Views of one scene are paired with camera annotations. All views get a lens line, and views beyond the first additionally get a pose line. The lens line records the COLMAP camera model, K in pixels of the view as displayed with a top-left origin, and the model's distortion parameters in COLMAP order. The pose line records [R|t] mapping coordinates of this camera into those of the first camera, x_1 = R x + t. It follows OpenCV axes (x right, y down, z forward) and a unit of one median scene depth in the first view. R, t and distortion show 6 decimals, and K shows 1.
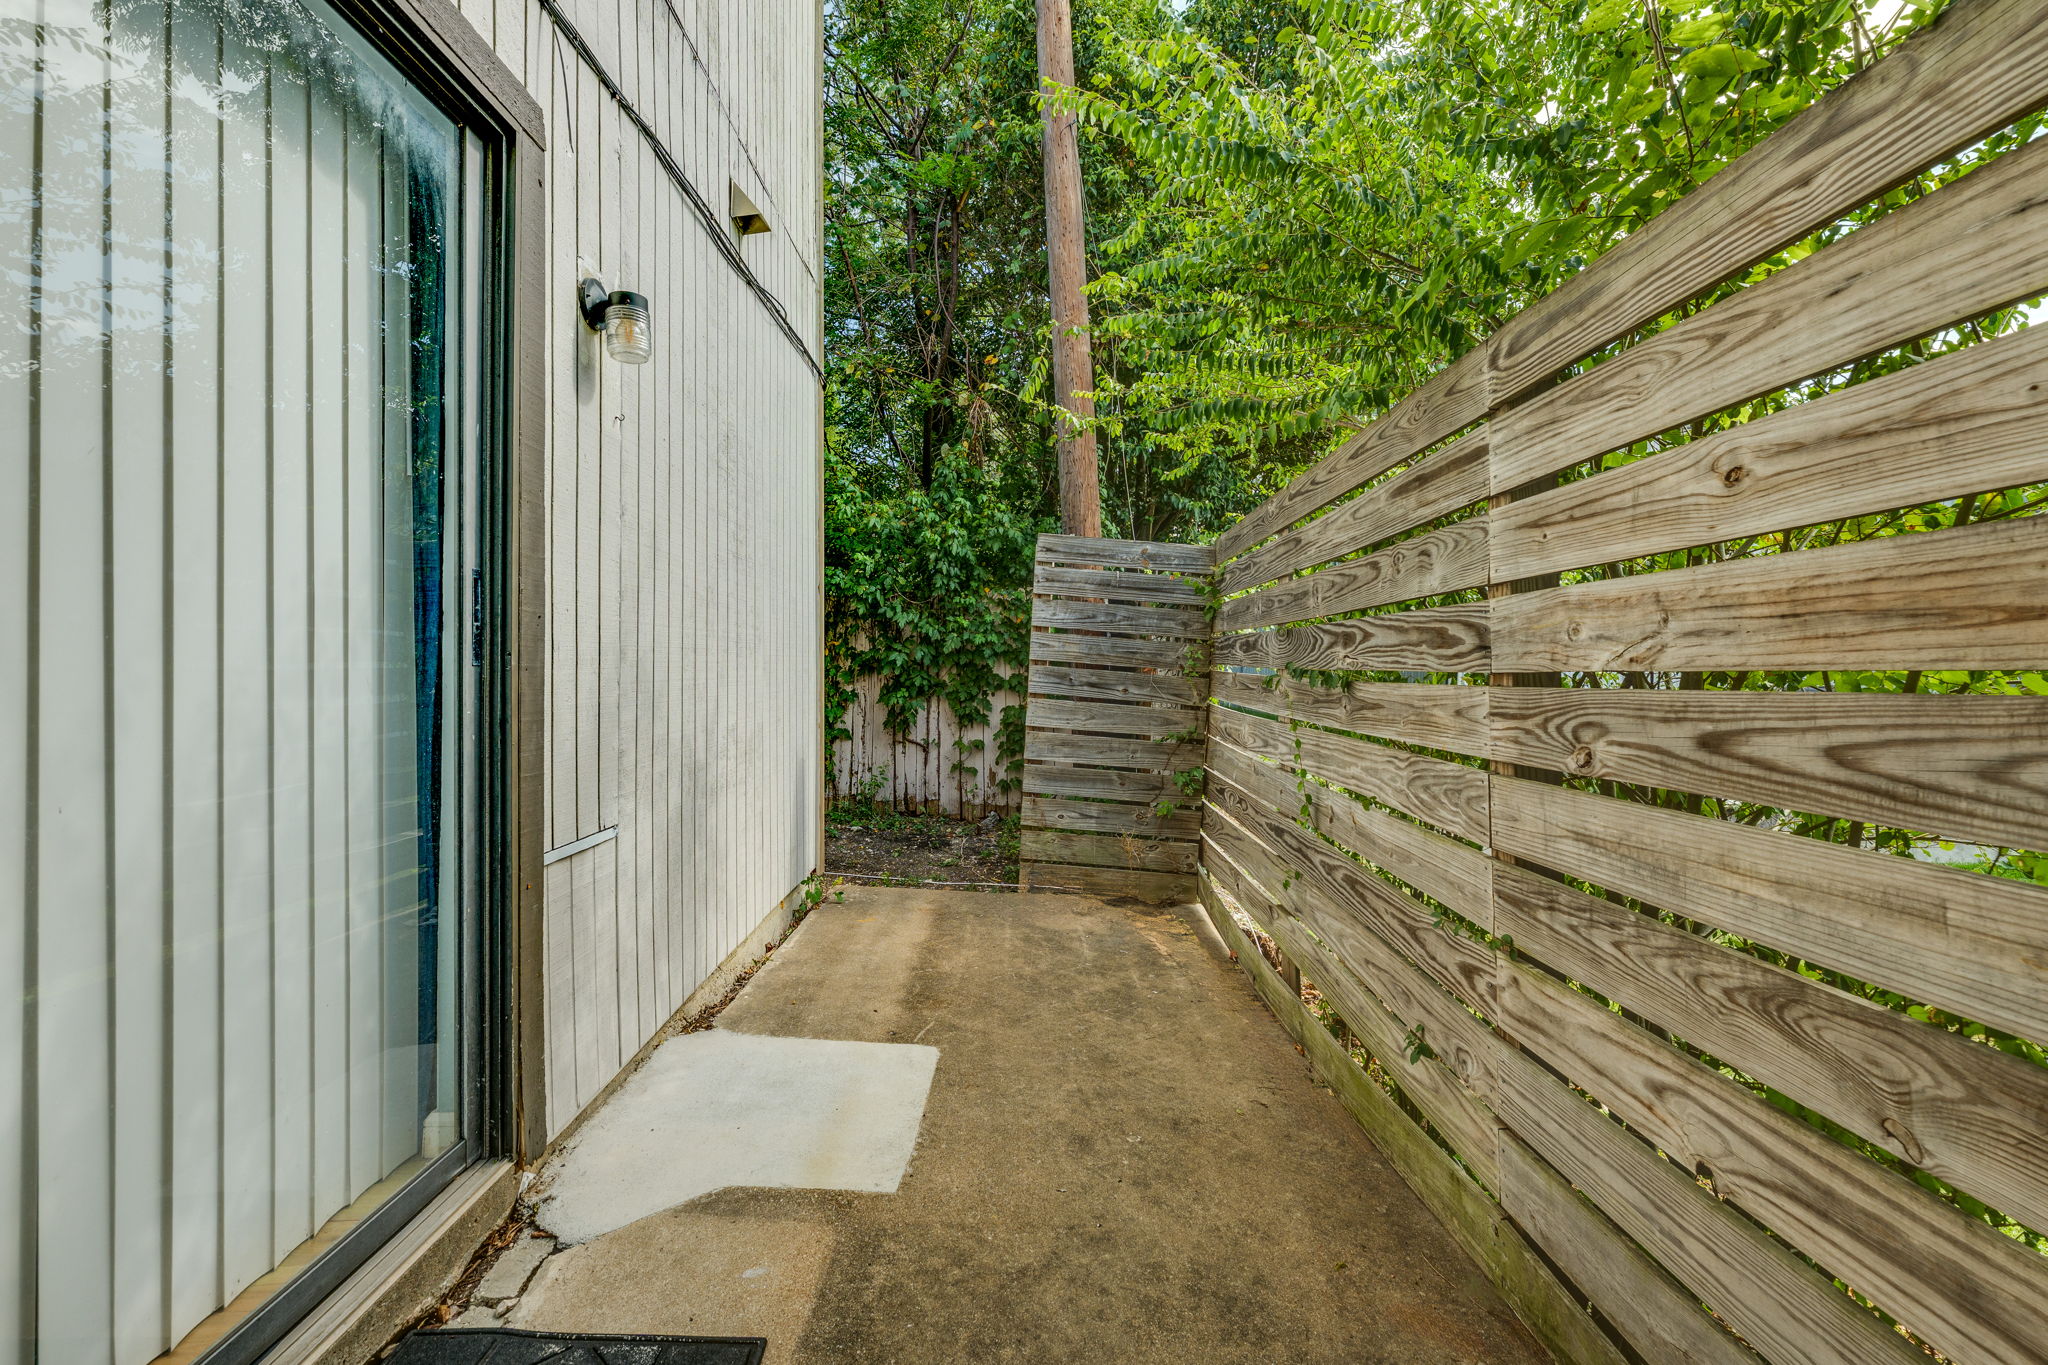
lens RADIAL K [[914.3, 0, 1029.3], [0, 914.3, 685.8], [0, 0, 1]] dist [0.002817, -0.000045]
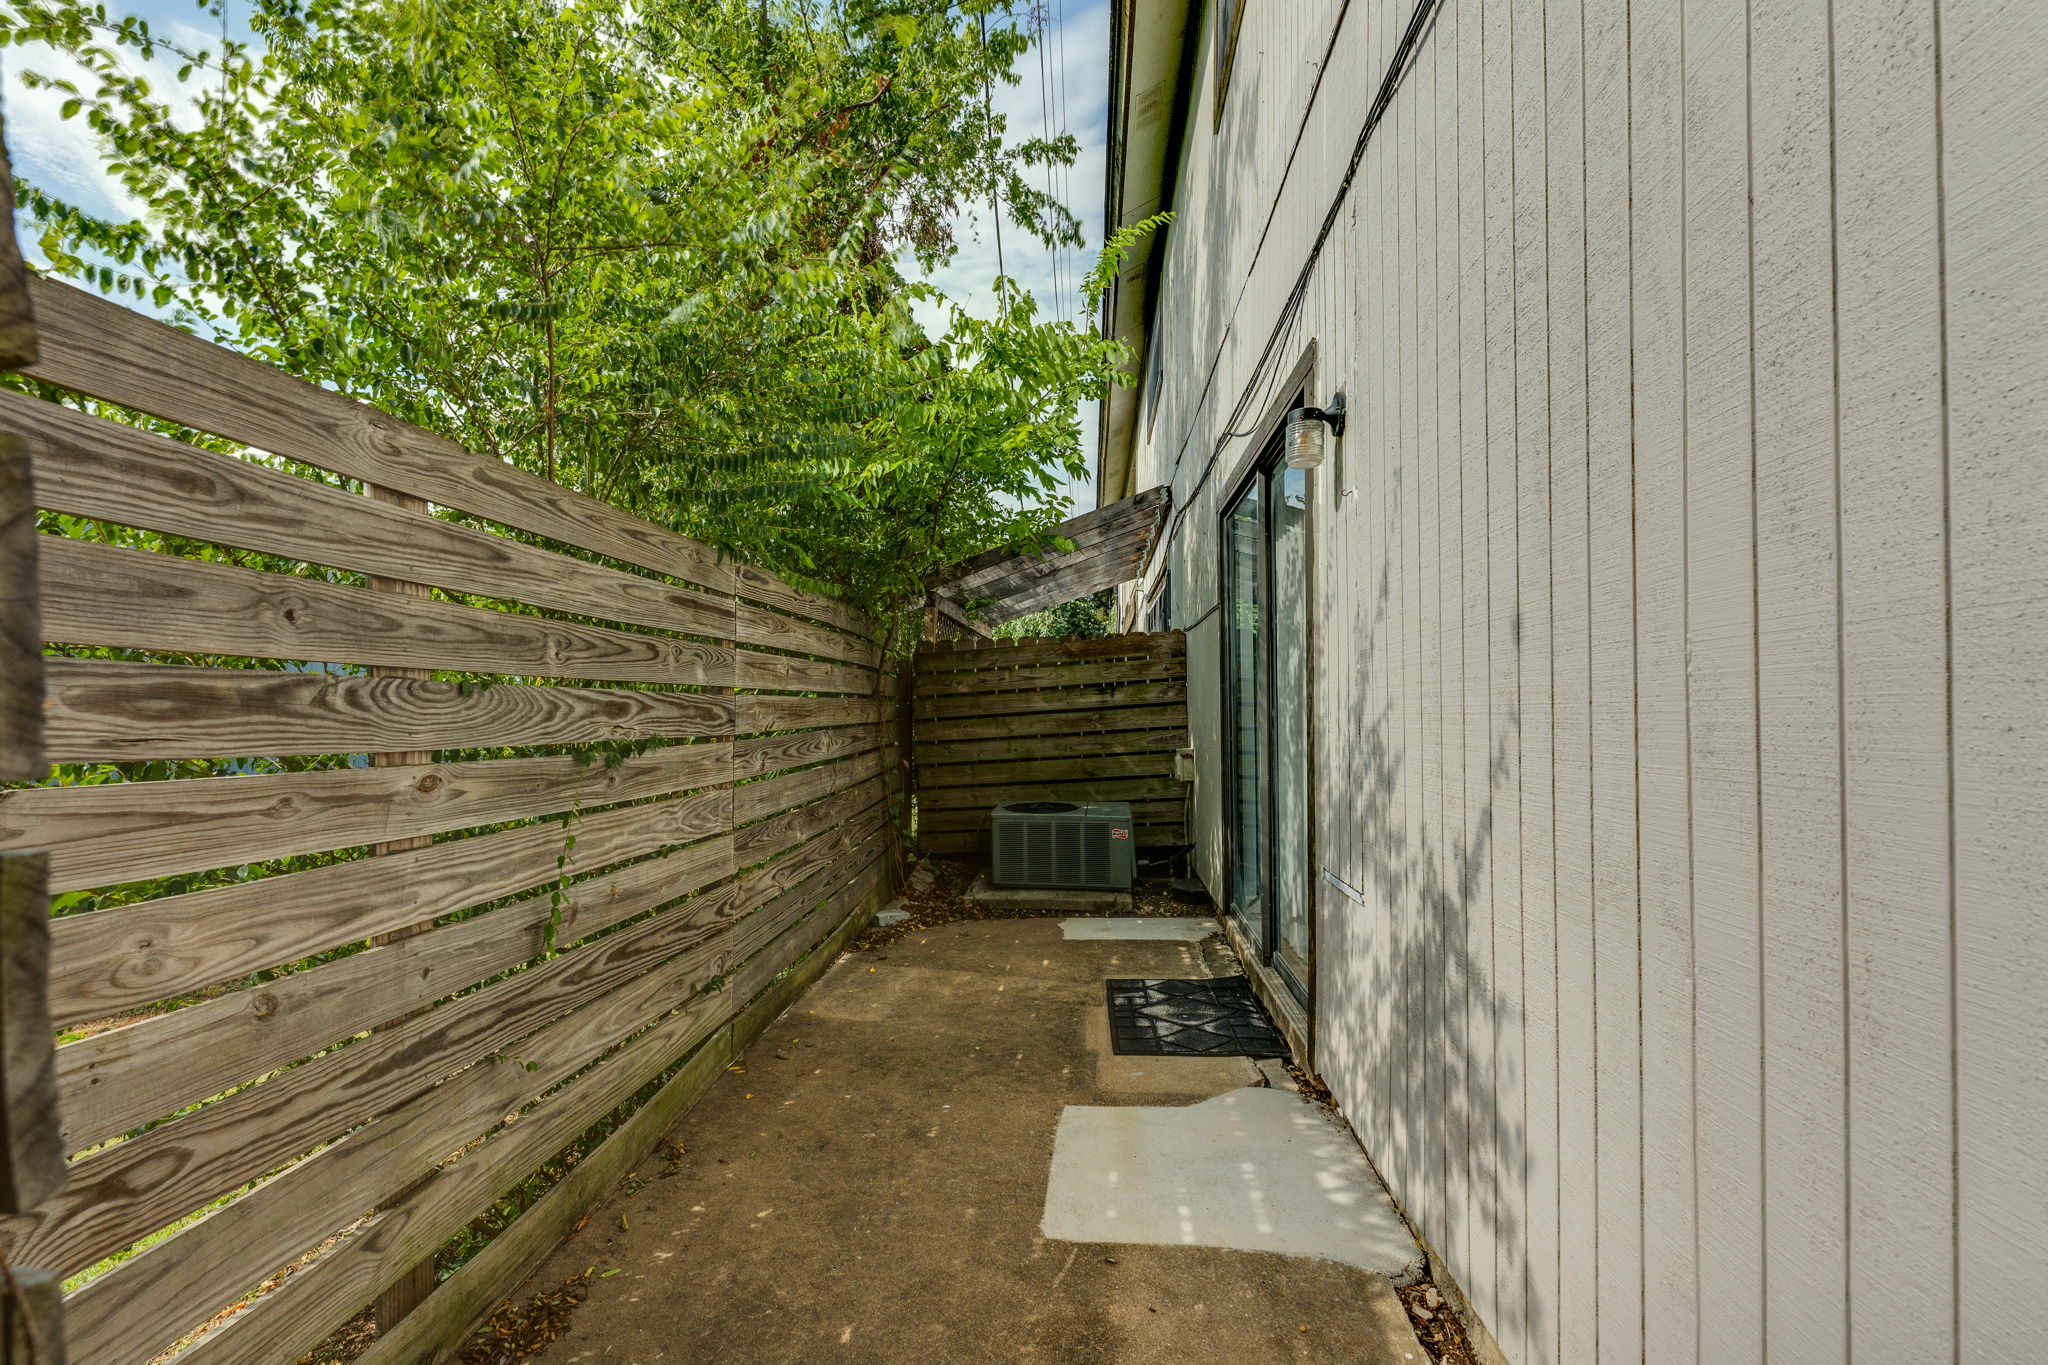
lens RADIAL K [[882.9, 0, 1083.7], [0, 882.9, 702.2], [0, 0, 1]] dist [0.001564, -0.000137]
pose [[-0.999810, 0.013352, 0.014216, -0.165887], [0.013449, 0.999887, 0.006707, -0.057261], [-0.014125, 0.006897, -0.999876, 1.918308]]
